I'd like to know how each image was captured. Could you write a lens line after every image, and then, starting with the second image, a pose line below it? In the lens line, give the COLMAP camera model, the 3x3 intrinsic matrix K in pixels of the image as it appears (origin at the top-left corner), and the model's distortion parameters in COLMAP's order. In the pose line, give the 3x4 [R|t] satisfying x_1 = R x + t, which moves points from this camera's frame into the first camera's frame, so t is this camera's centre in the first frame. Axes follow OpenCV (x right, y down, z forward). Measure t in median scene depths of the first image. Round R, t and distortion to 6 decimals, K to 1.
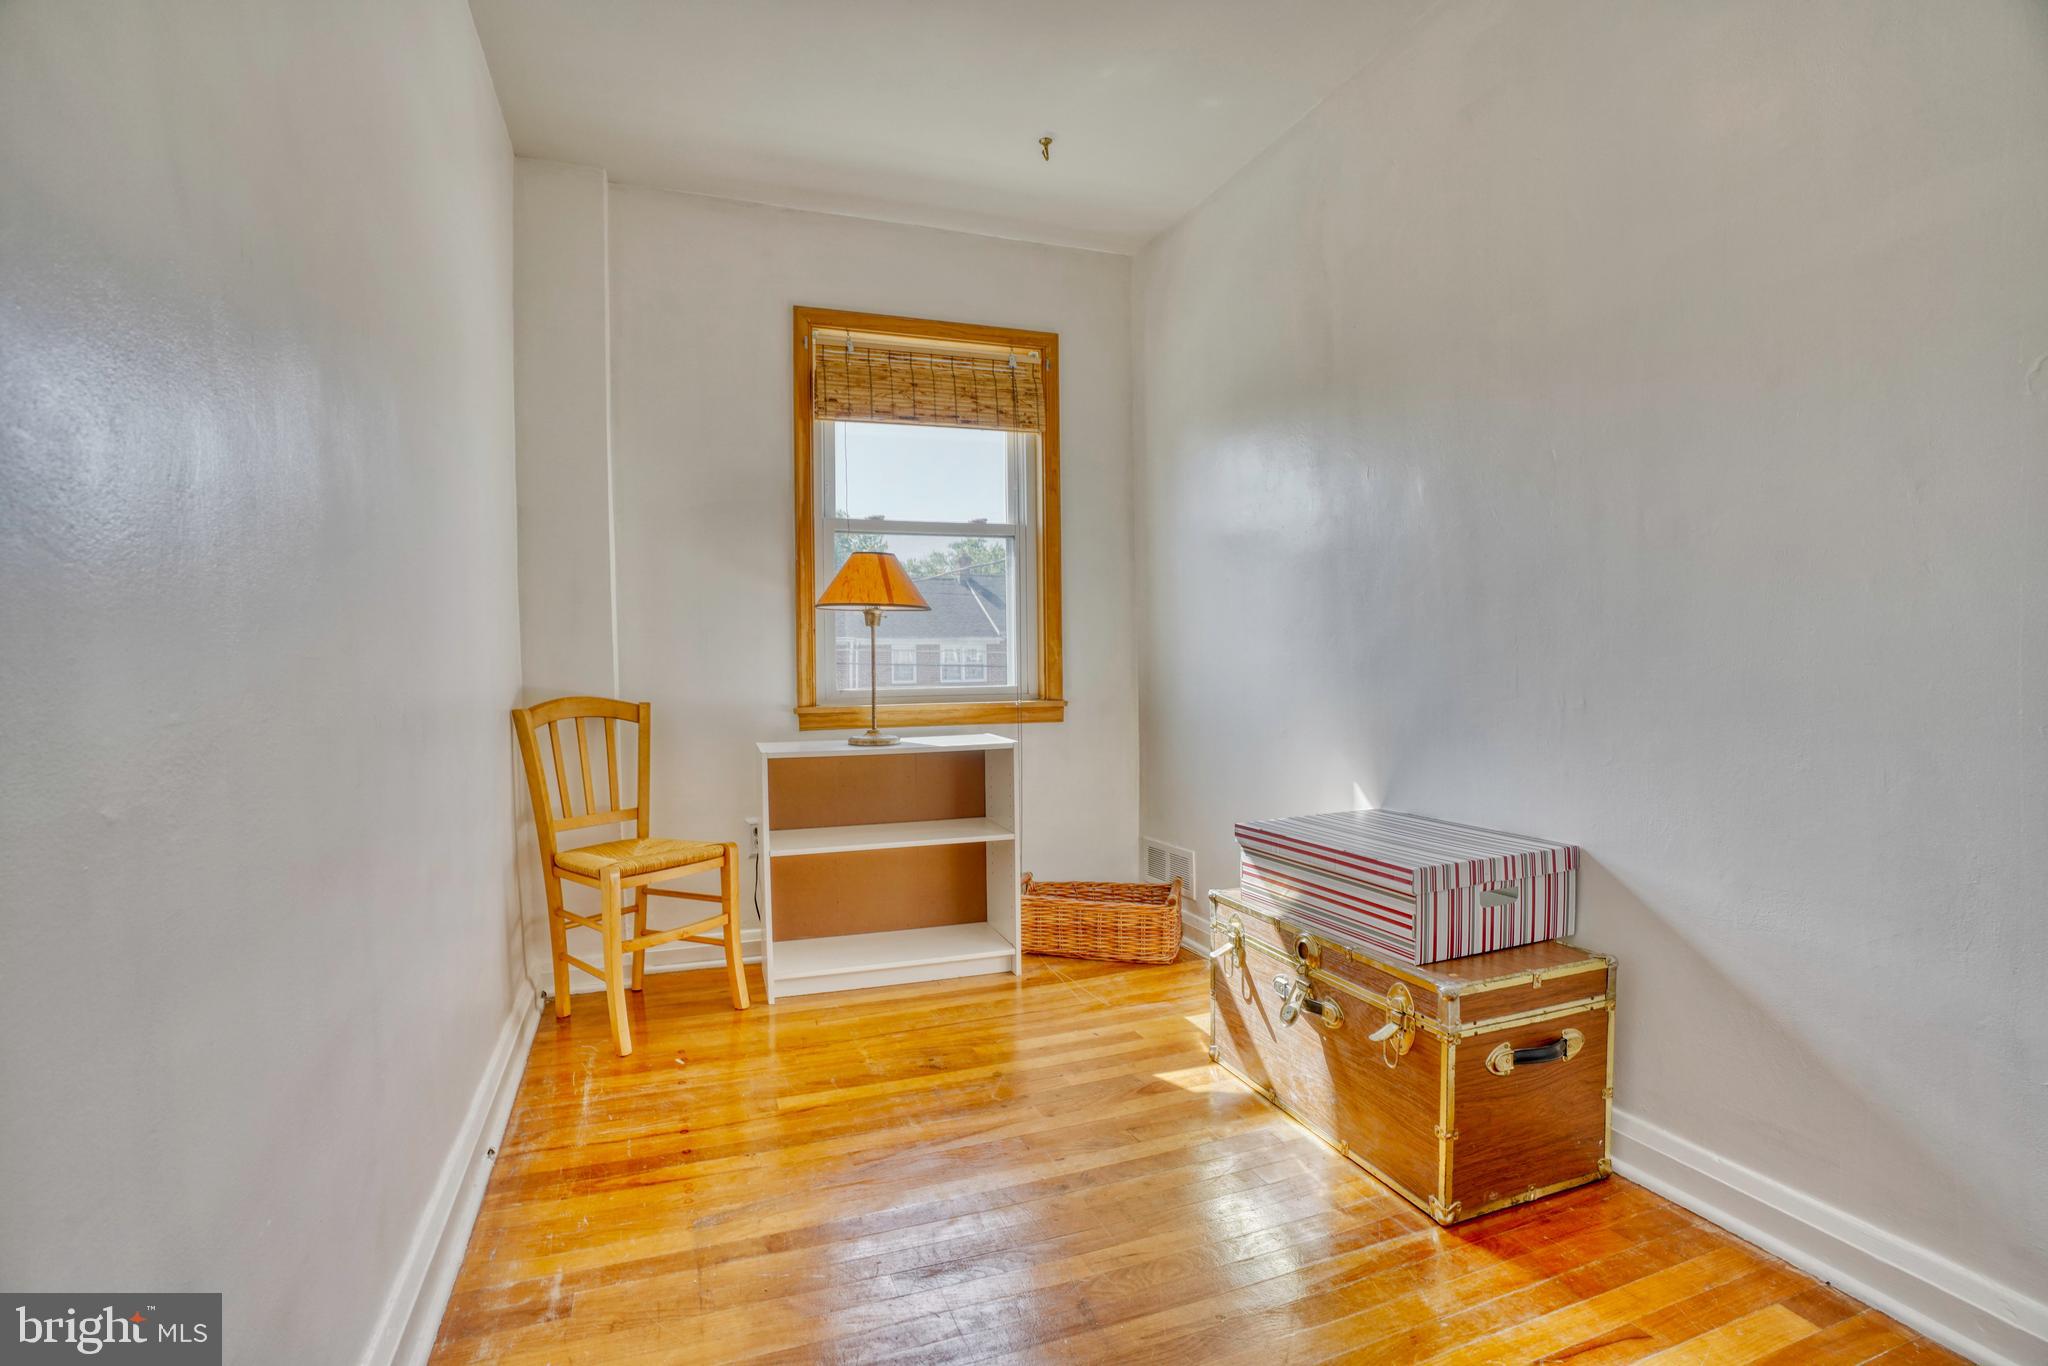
lens RADIAL K [[944.6, 0, 1011.4], [0, 944.6, 689.7], [0, 0, 1]] dist [-0.070438, 0.029158]
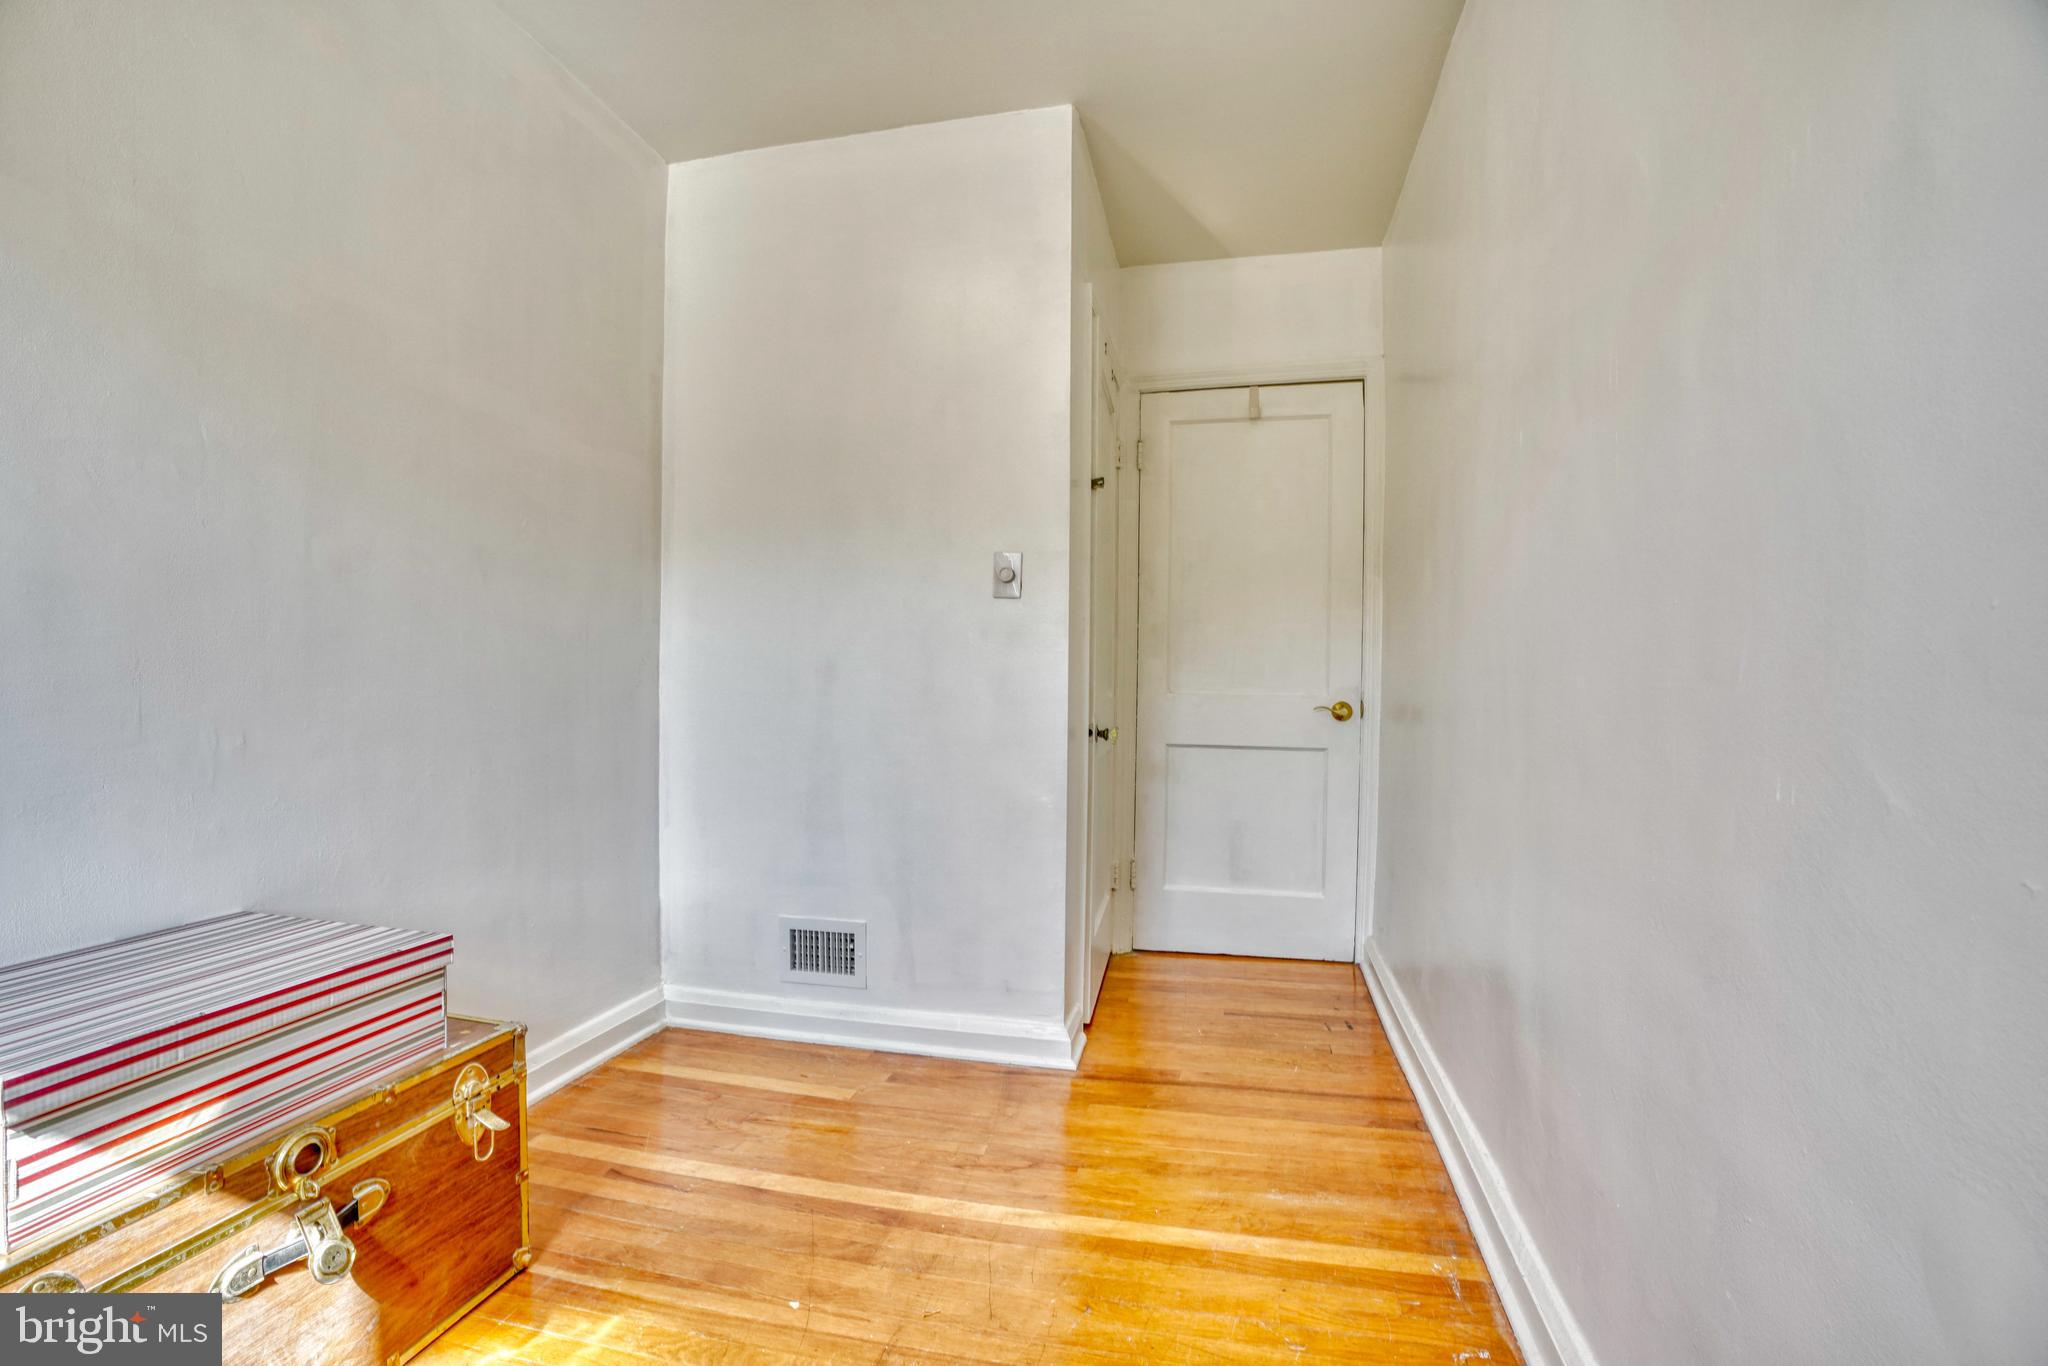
lens RADIAL K [[944.6, 0, 1011.4], [0, 944.6, 689.7], [0, 0, 1]] dist [-0.070438, 0.029158]
pose [[-0.833662, 0.002942, 0.552267, -0.435212], [0.018284, 0.999585, 0.022276, -0.040132], [-0.551972, 0.028668, -0.833370, 1.299282]]
